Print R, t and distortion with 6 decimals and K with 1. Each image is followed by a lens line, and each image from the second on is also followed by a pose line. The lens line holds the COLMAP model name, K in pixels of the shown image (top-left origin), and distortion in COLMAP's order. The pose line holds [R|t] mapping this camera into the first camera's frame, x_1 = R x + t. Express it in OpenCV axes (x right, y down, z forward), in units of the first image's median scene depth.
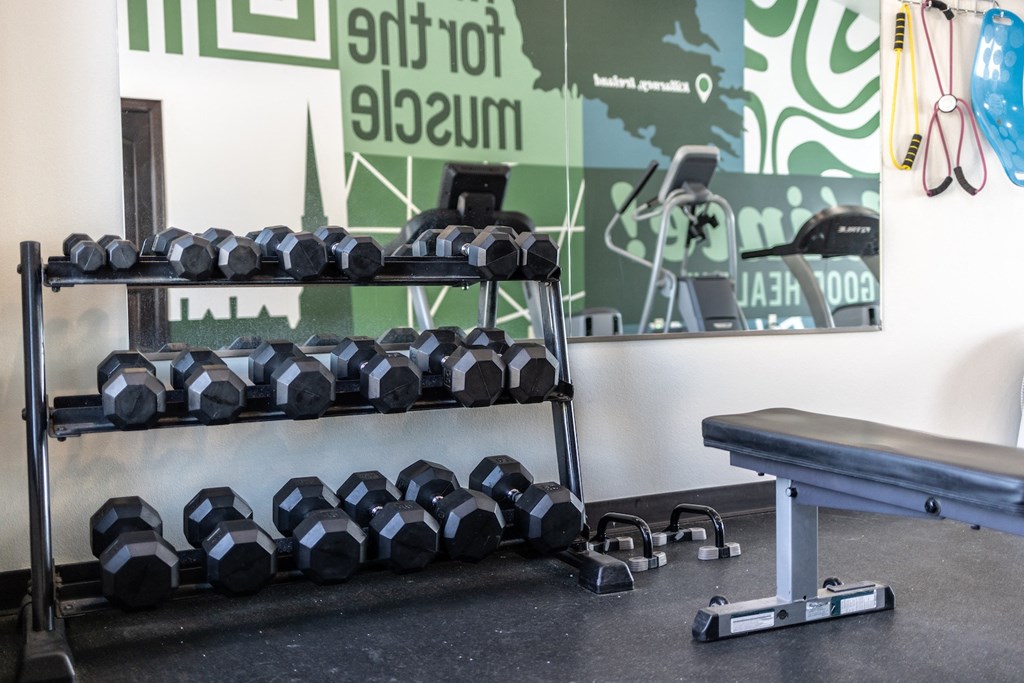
lens RADIAL K [[1054.4, 0, 526.8], [0, 1054.4, 342.5], [0, 0, 1]] dist [0.020318, -0.020063]
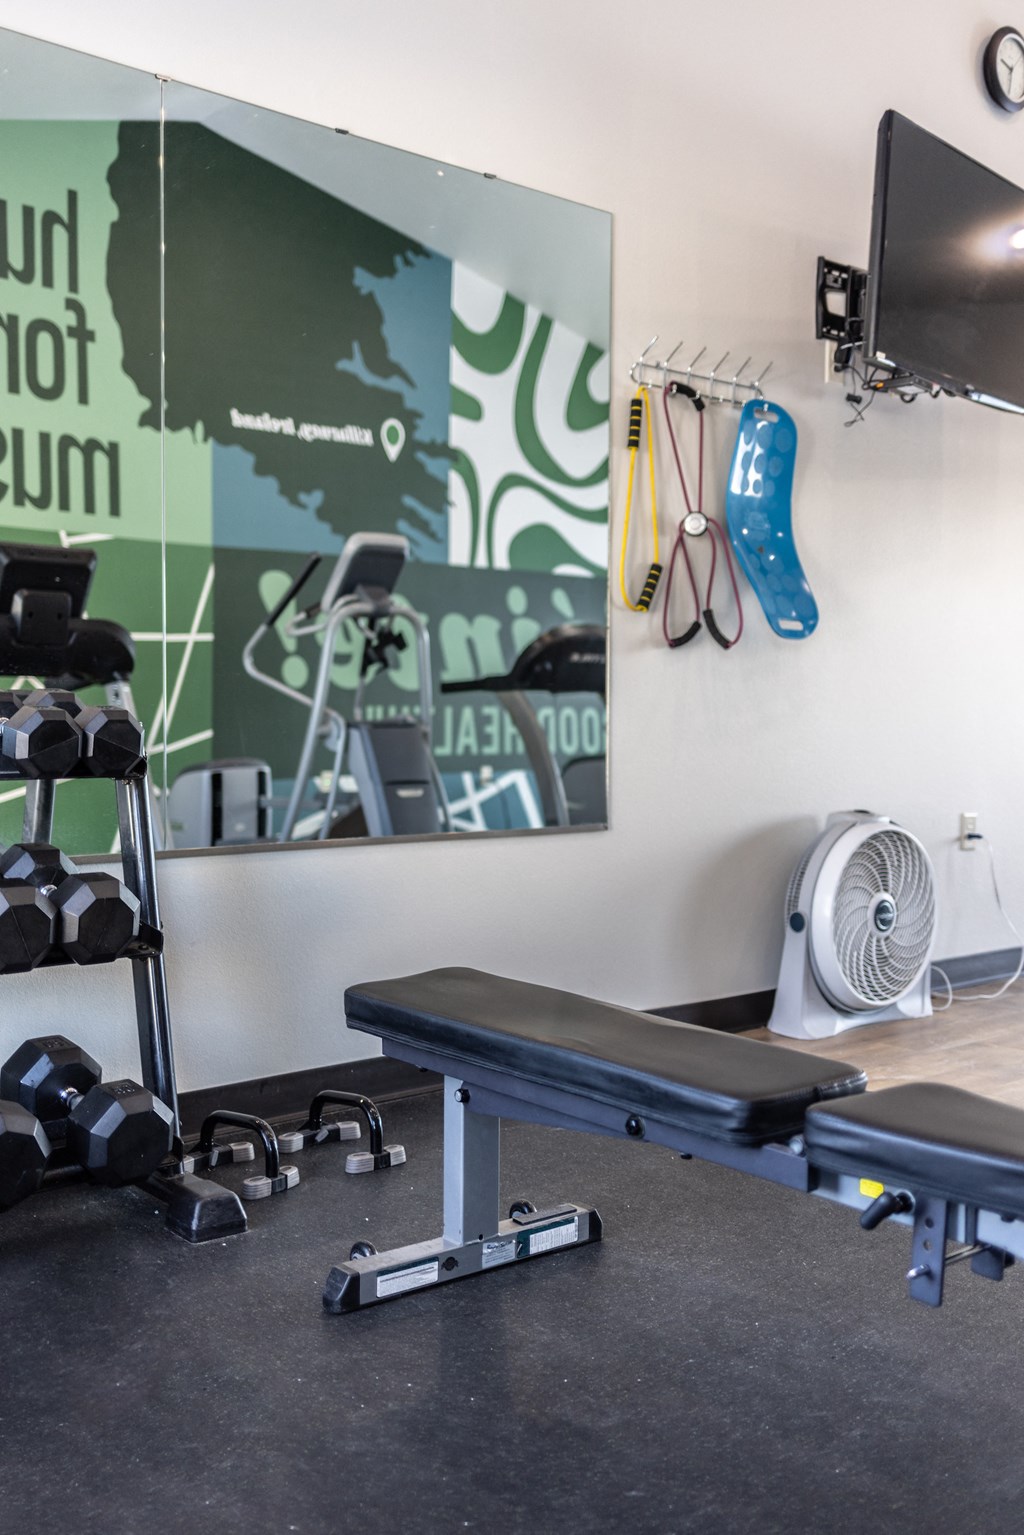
lens RADIAL K [[1525.0, 0, 537.6], [0, 1525.0, 776.3], [0, 0, 1]] dist [0.086994, -0.257543]
pose [[0.967707, 0.010688, 0.251851, 0.020358], [-0.010183, 0.999943, -0.003305, -0.043721], [-0.251872, 0.000634, 0.967760, -0.015860]]
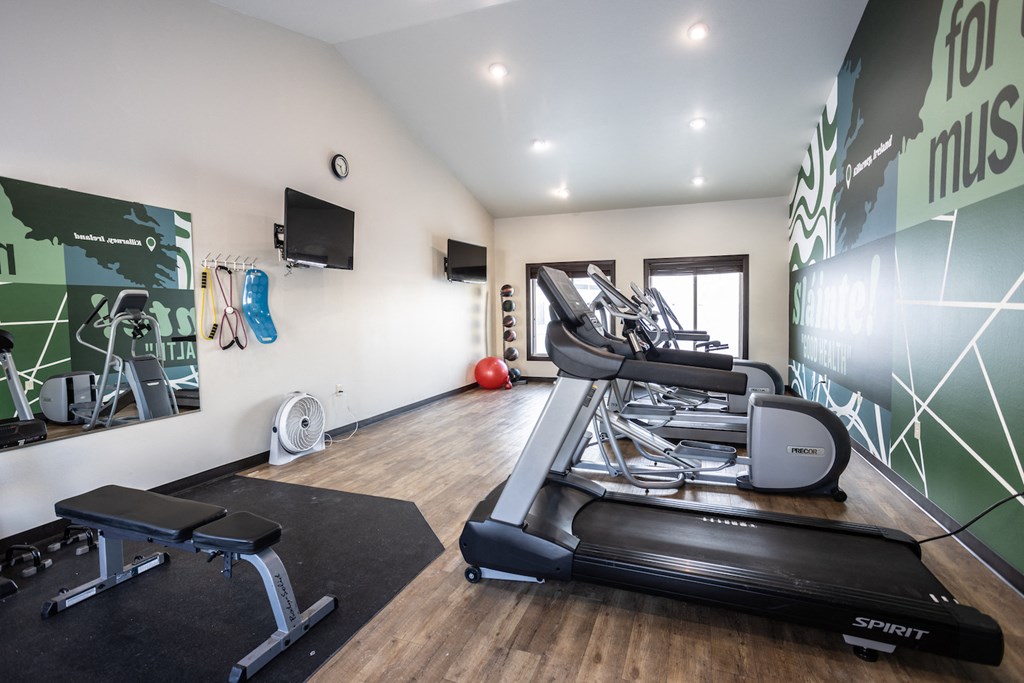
lens RADIAL K [[493.0, 0, 509.7], [0, 493.0, 335.9], [0, 0, 1]] dist [-0.042963, 0.031029]
pose [[0.736744, -0.032814, 0.675375, 0.122409], [0.040193, 0.999181, 0.004701, -0.150080], [-0.674976, 0.023682, 0.737459, -0.222493]]
